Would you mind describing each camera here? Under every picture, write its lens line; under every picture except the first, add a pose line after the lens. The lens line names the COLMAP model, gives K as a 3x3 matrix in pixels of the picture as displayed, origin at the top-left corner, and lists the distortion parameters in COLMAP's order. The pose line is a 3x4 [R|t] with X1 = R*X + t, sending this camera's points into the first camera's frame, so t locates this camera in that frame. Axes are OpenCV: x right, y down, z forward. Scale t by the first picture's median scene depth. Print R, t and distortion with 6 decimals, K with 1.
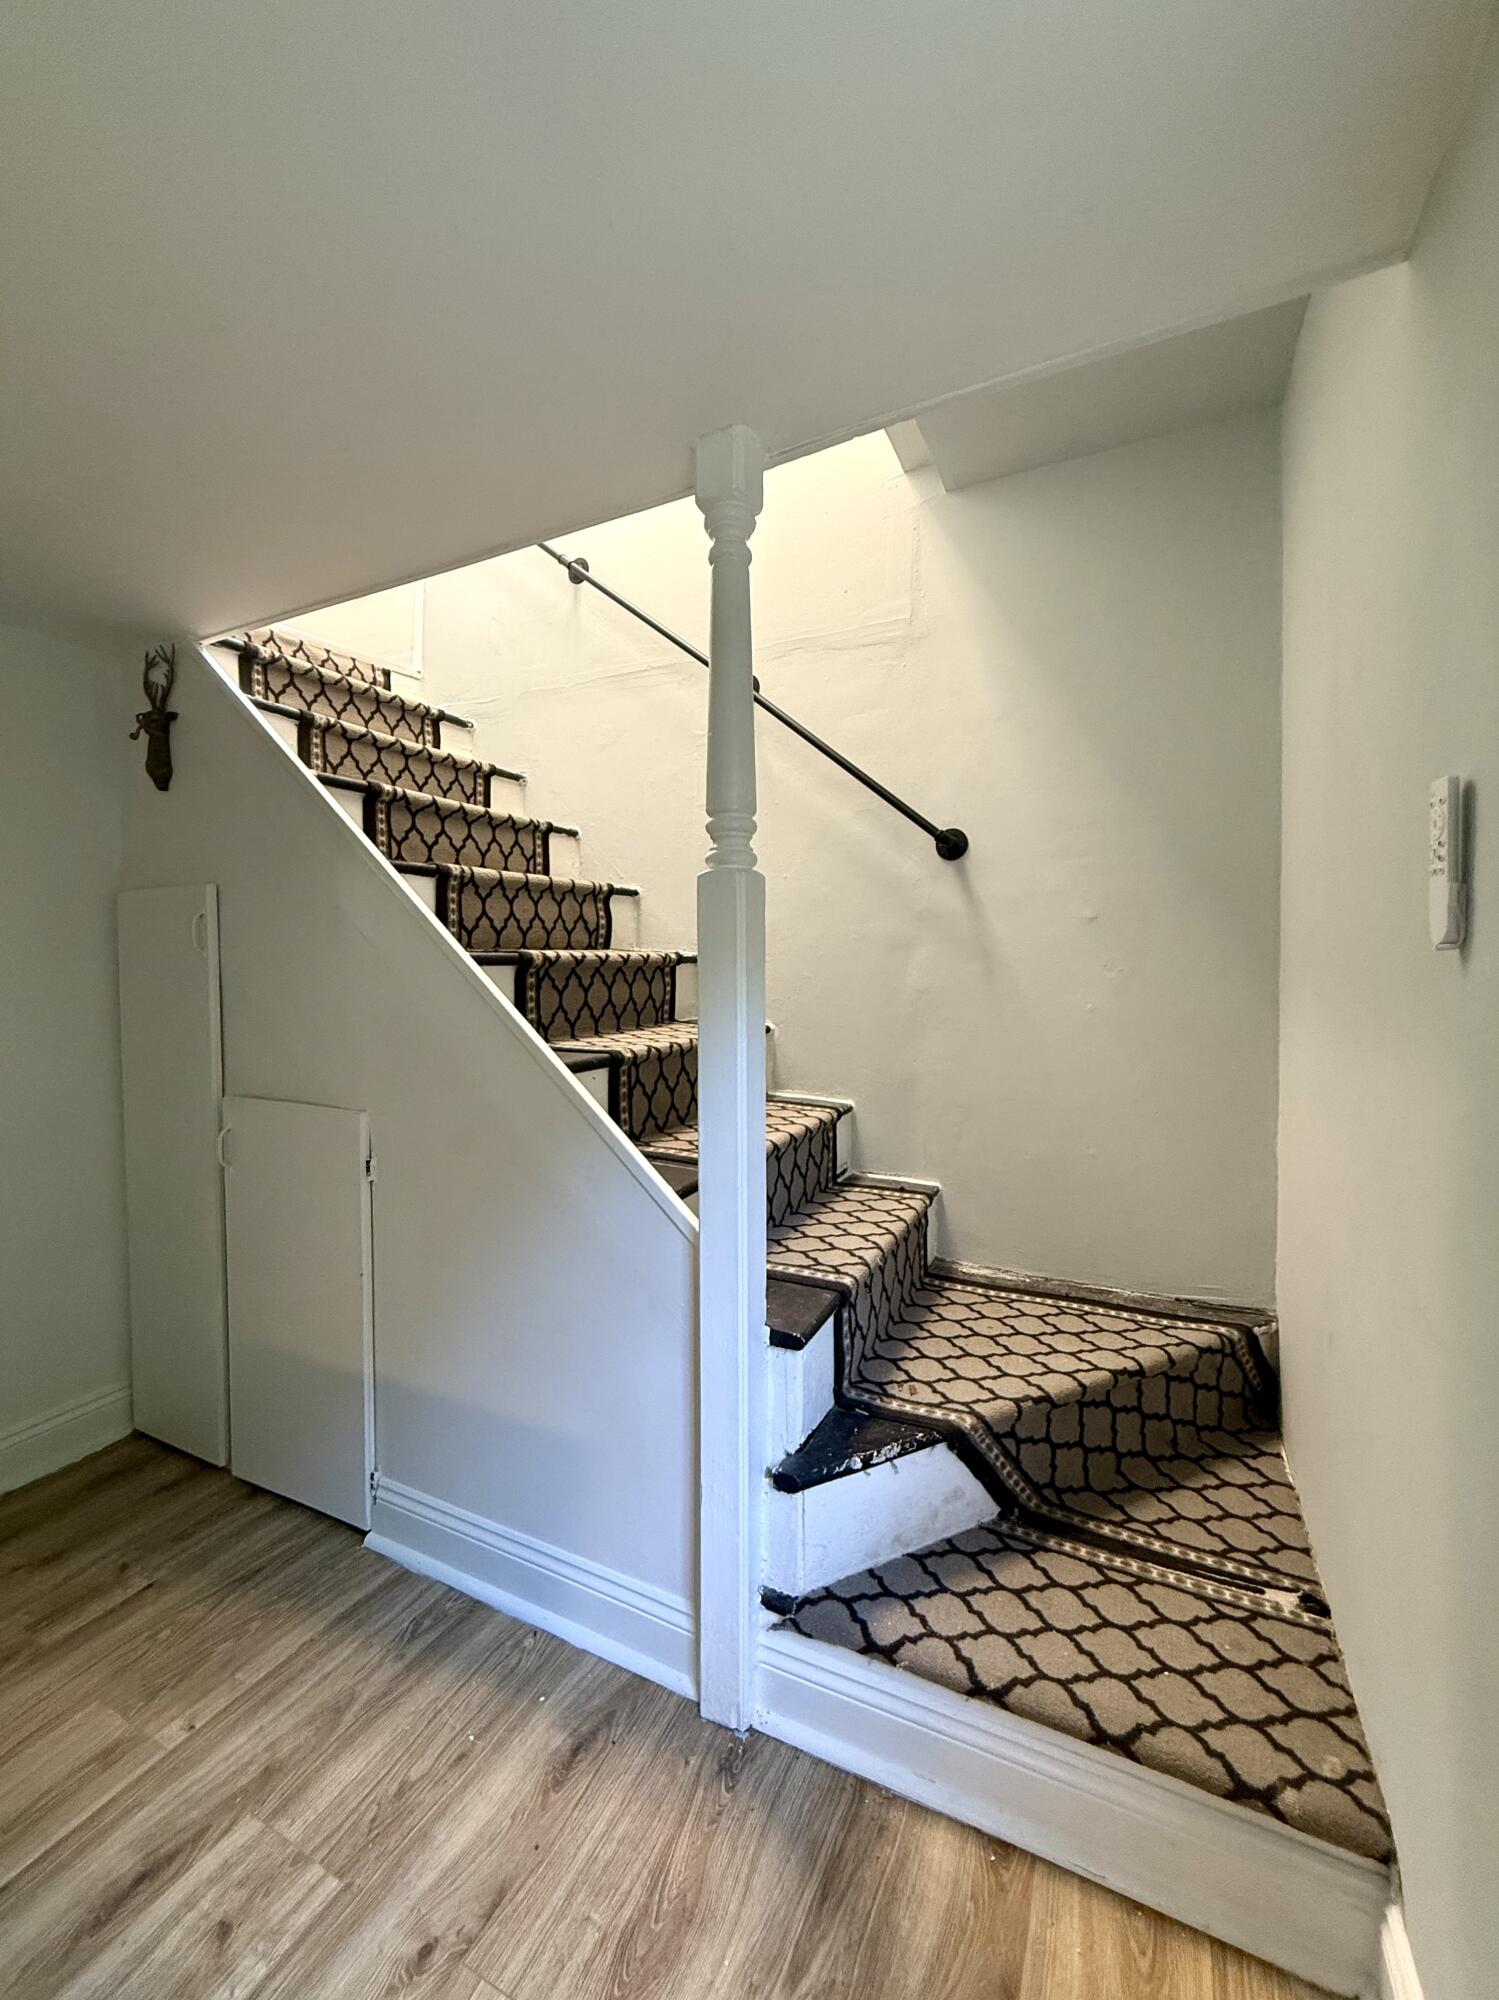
lens RADIAL K [[820.4, 0, 755.3], [0, 820.4, 979.3], [0, 0, 1]] dist [0.000097, -0.000391]
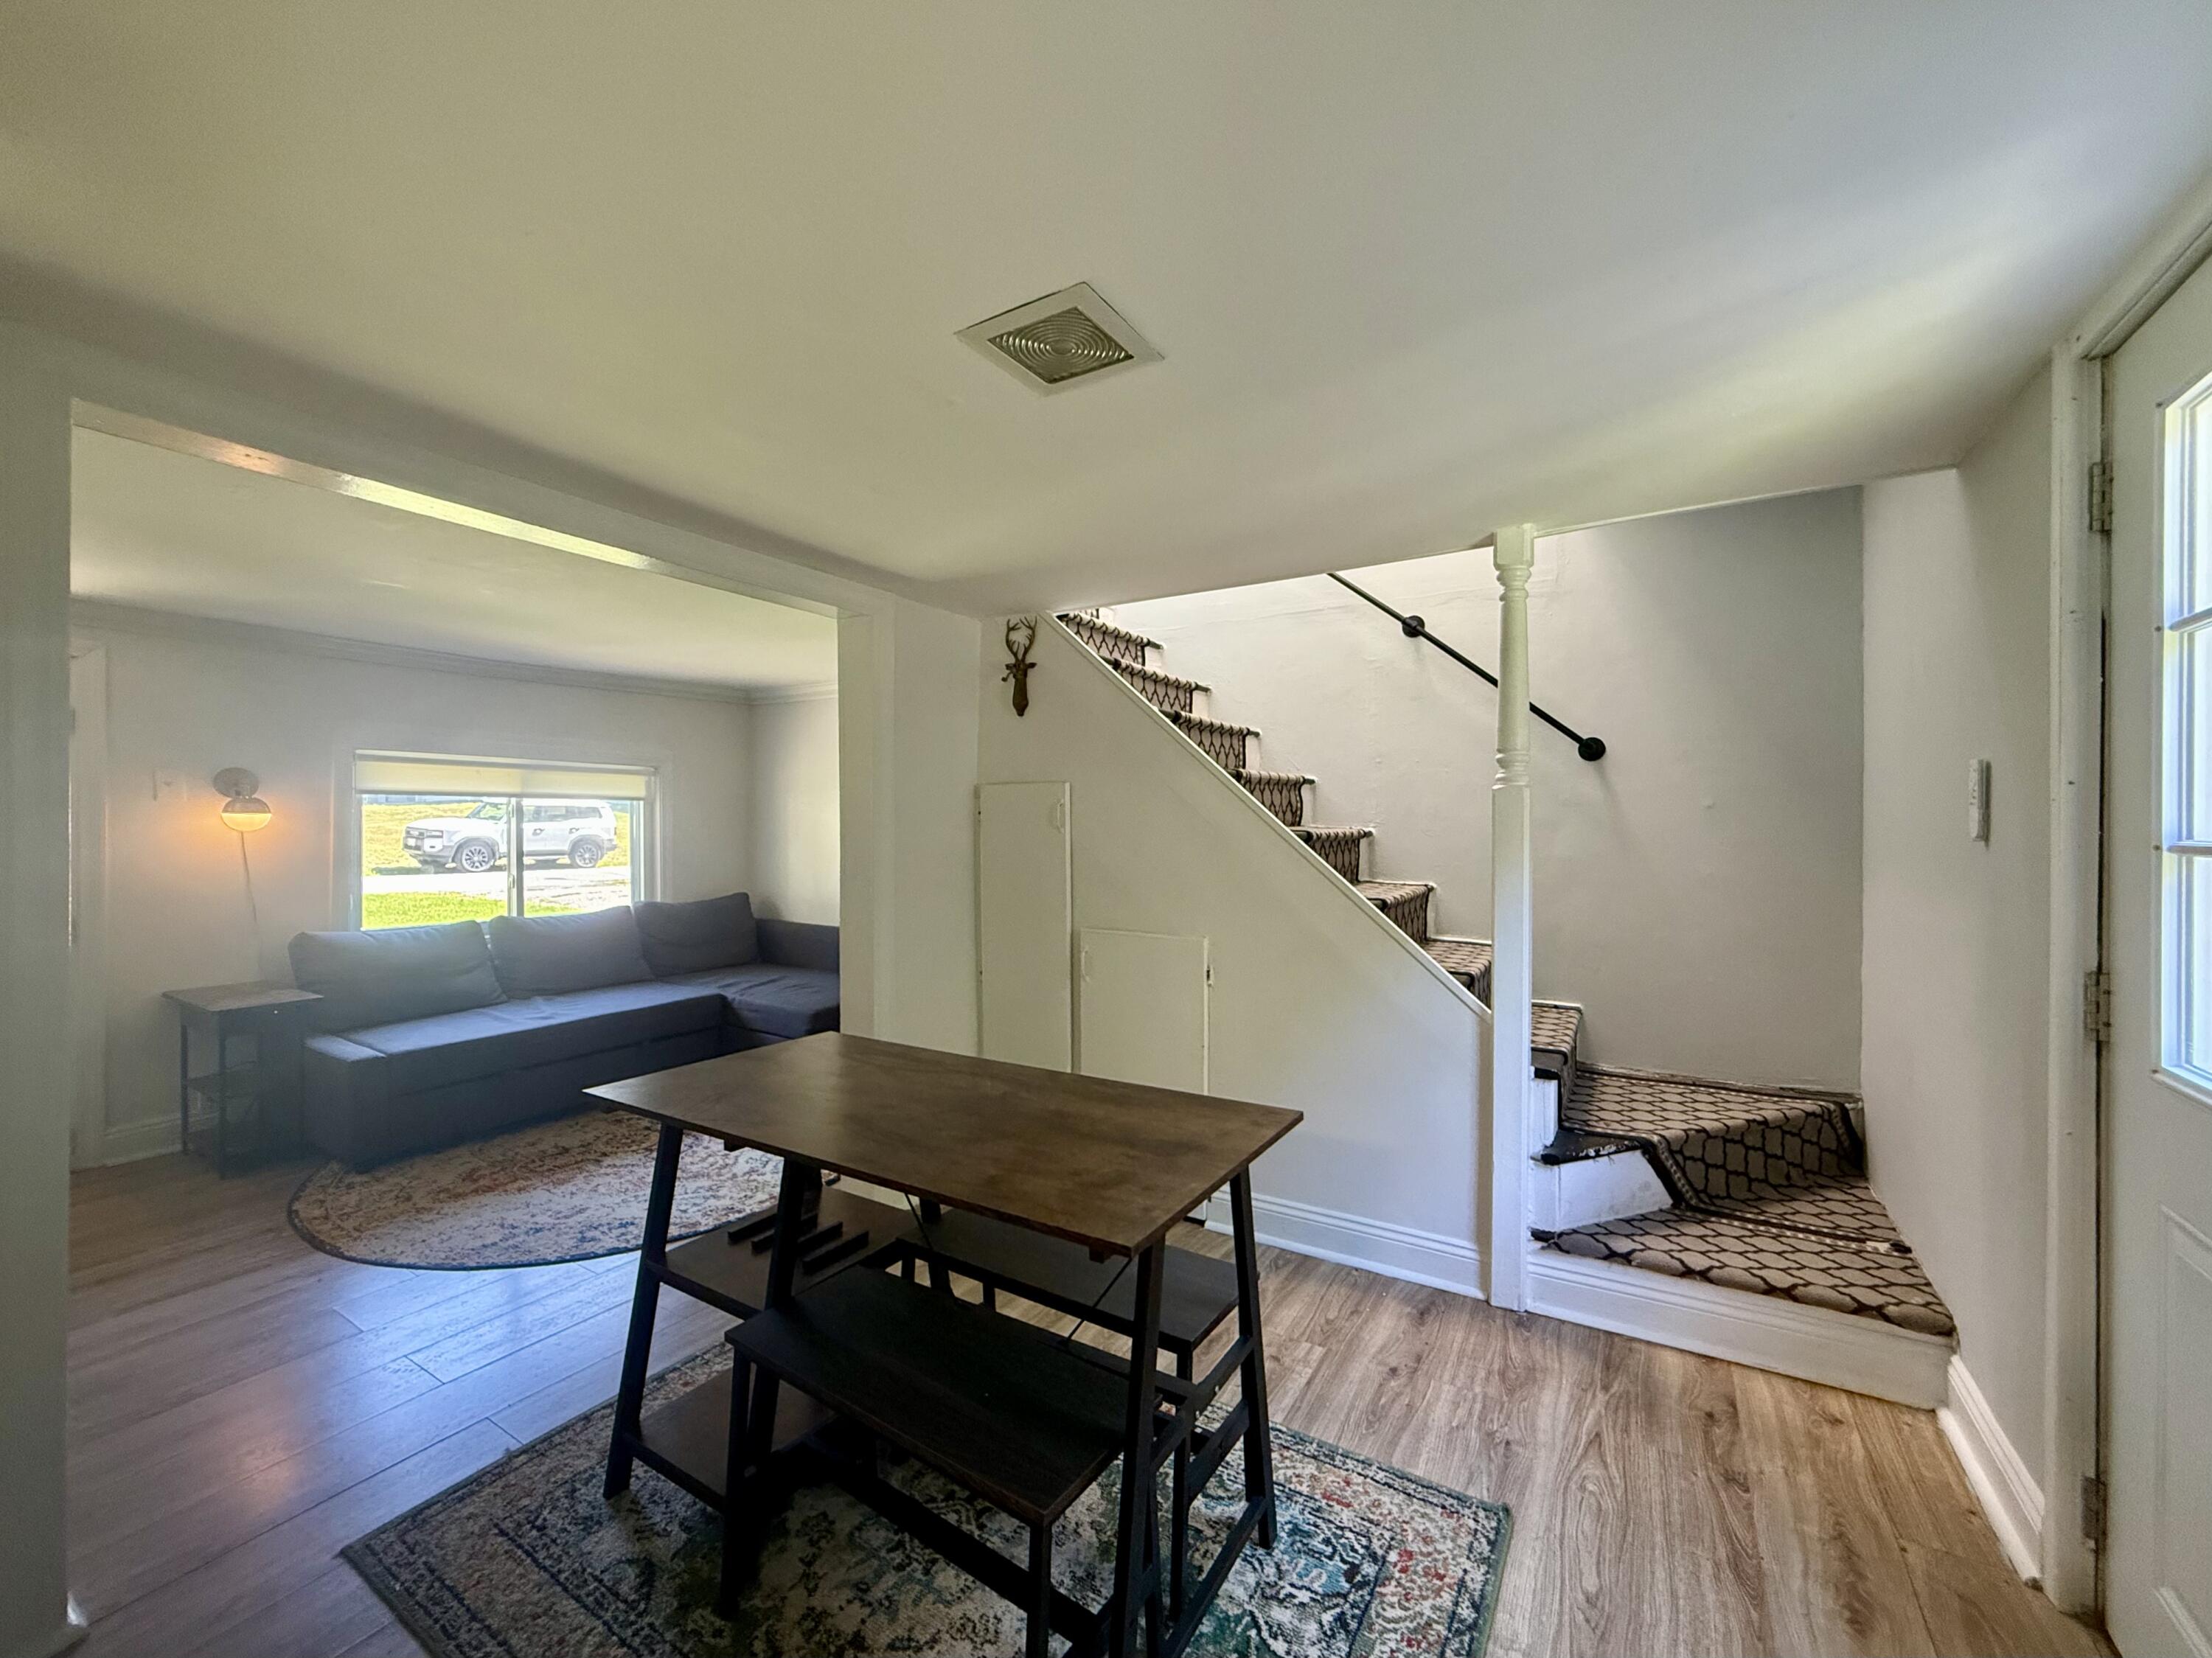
lens RADIAL K [[907.3, 0, 1097.3], [0, 907.3, 829.3], [0, 0, 1]] dist [0.000097, -0.000391]
pose [[0.995204, 0.003013, -0.097778, -0.575259], [-0.004442, 0.999886, -0.014403, -0.012441], [0.097723, 0.014769, 0.995104, -0.752220]]
